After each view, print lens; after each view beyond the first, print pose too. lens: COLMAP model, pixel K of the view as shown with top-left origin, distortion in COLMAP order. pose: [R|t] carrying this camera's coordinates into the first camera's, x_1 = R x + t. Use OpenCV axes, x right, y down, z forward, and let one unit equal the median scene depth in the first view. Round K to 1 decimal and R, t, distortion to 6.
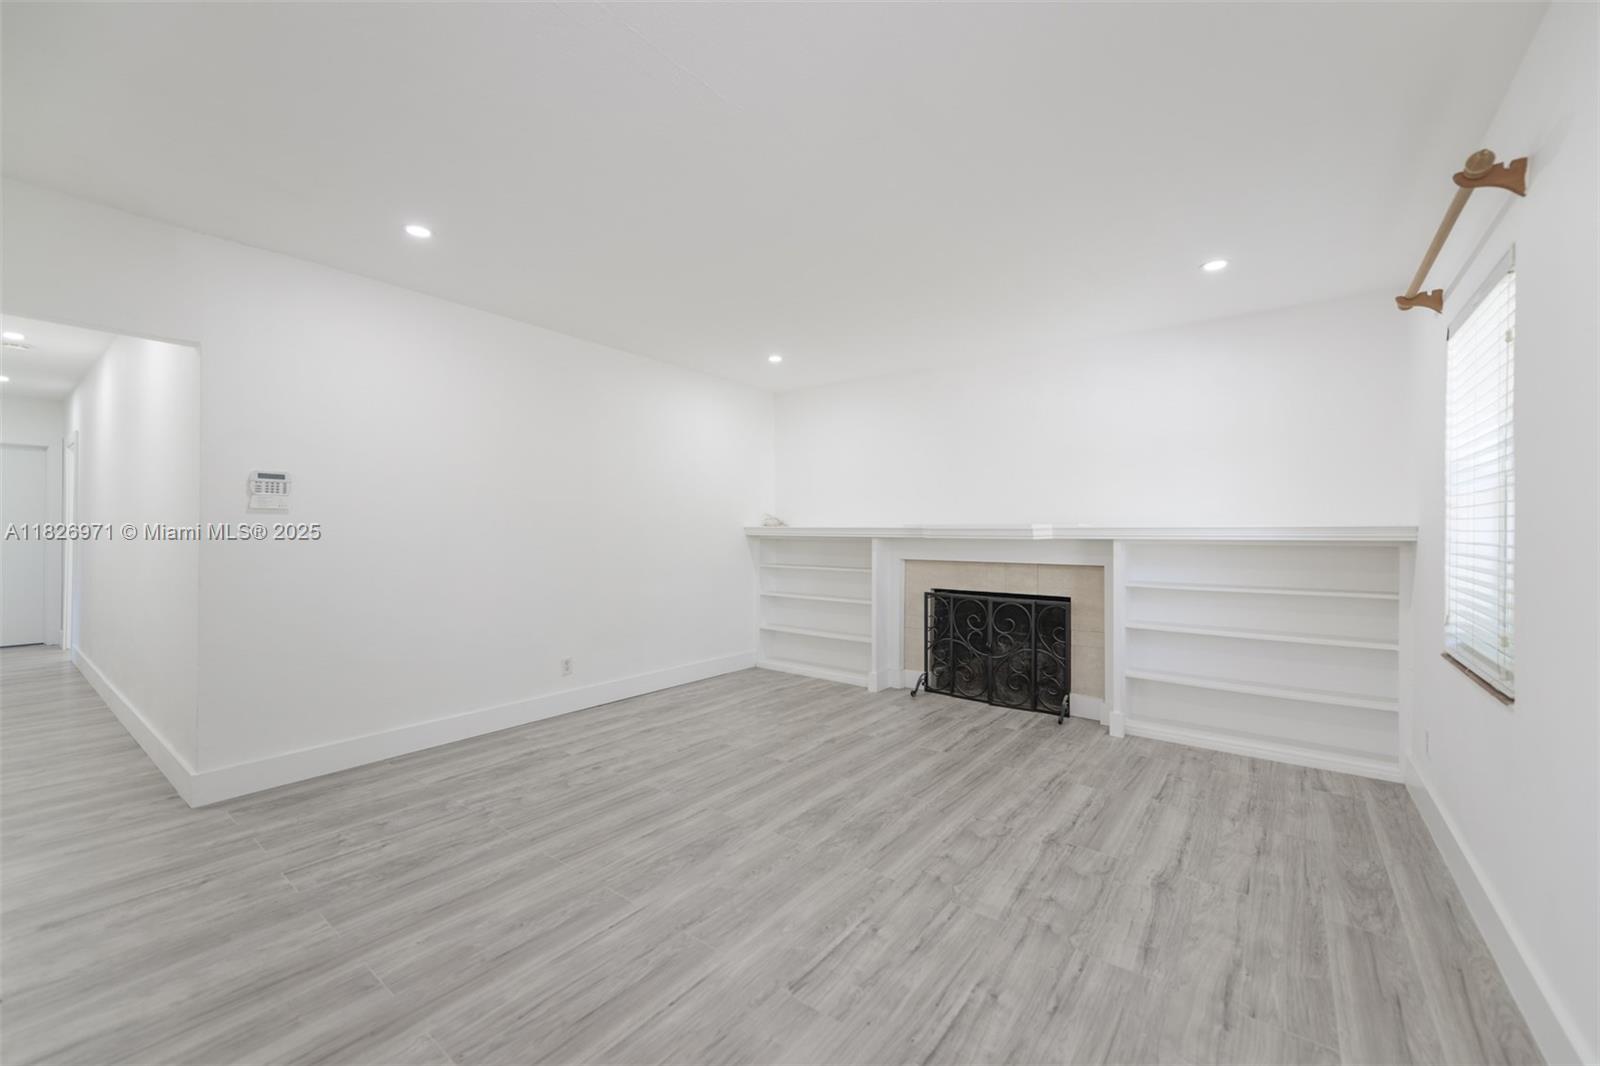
lens RADIAL K [[630.6, 0, 804.6], [0, 630.6, 530.2], [0, 0, 1]] dist [0.009104, -0.000215]
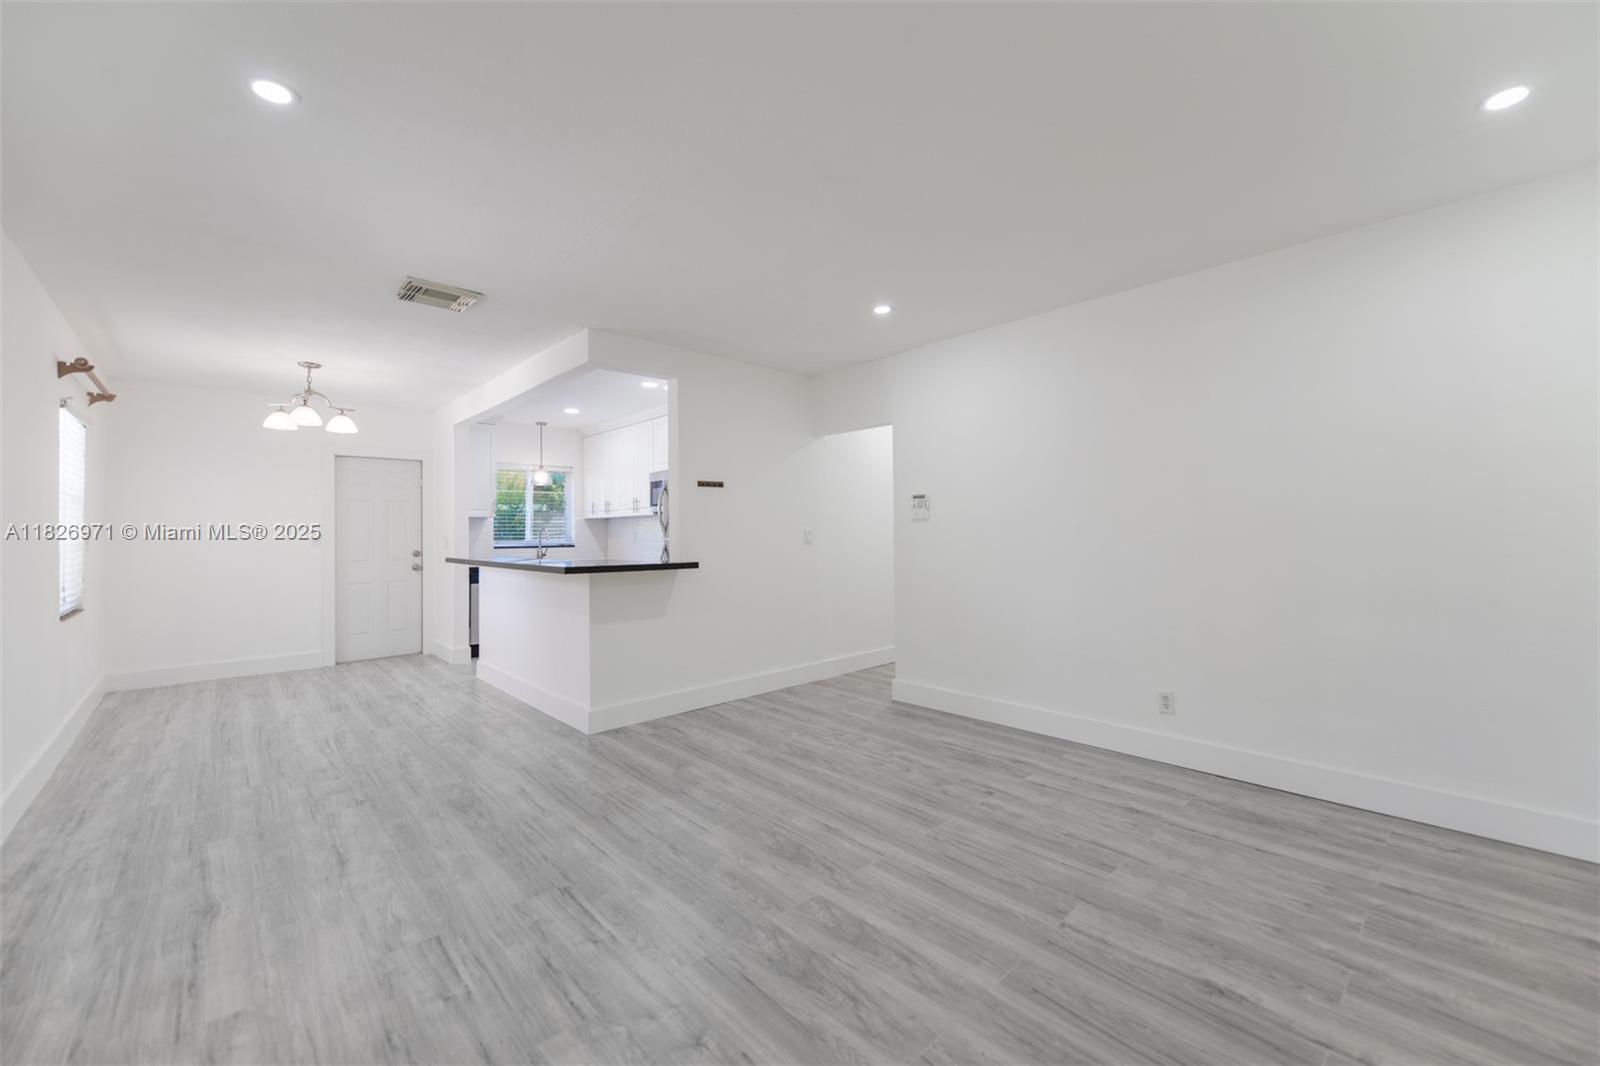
lens RADIAL K [[630.6, 0, 796.1], [0, 630.6, 488.4], [0, 0, 1]] dist [0.009104, -0.000215]
pose [[-0.179252, -0.073717, -0.981037, 0.681613], [0.016267, 0.996830, -0.077876, 0.006416], [0.983669, -0.029918, -0.177485, 0.952588]]
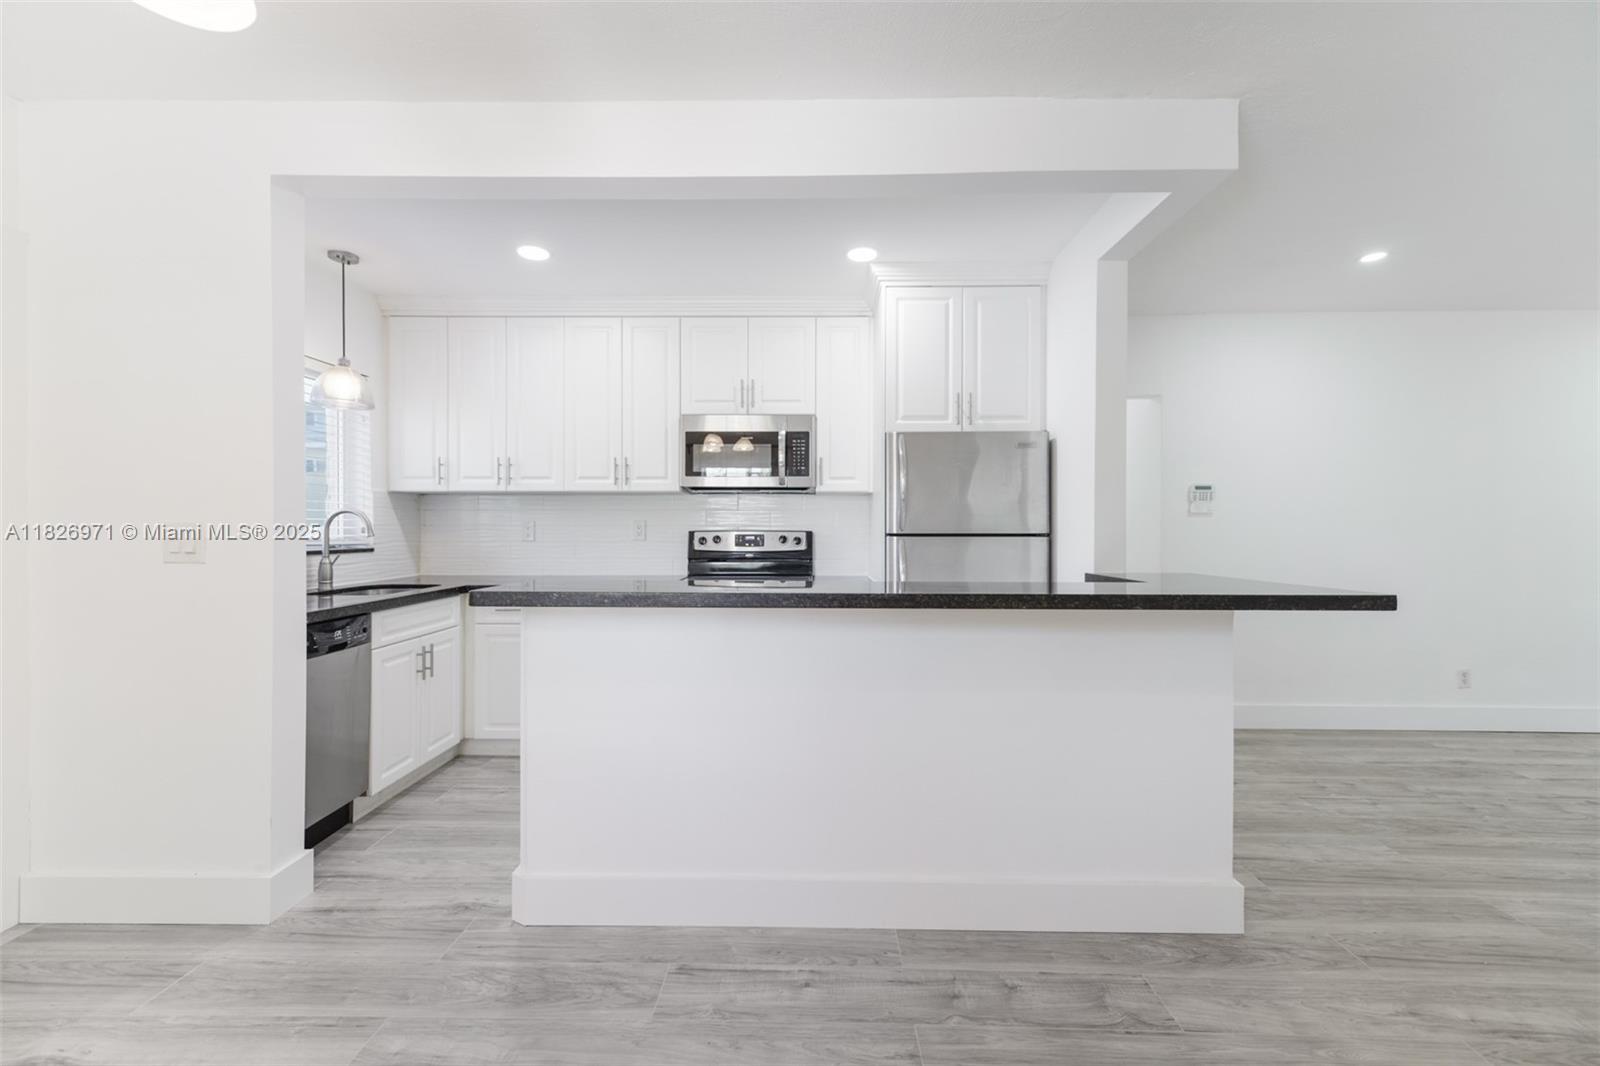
lens RADIAL K [[630.6, 0, 800.8], [0, 630.6, 527.7], [0, 0, 1]] dist [0.009104, -0.000215]
pose [[0.589295, -0.005433, -0.807900, -0.272126], [0.007489, 0.999971, -0.001262, -0.007812], [0.807883, -0.005307, 0.589318, -0.413956]]
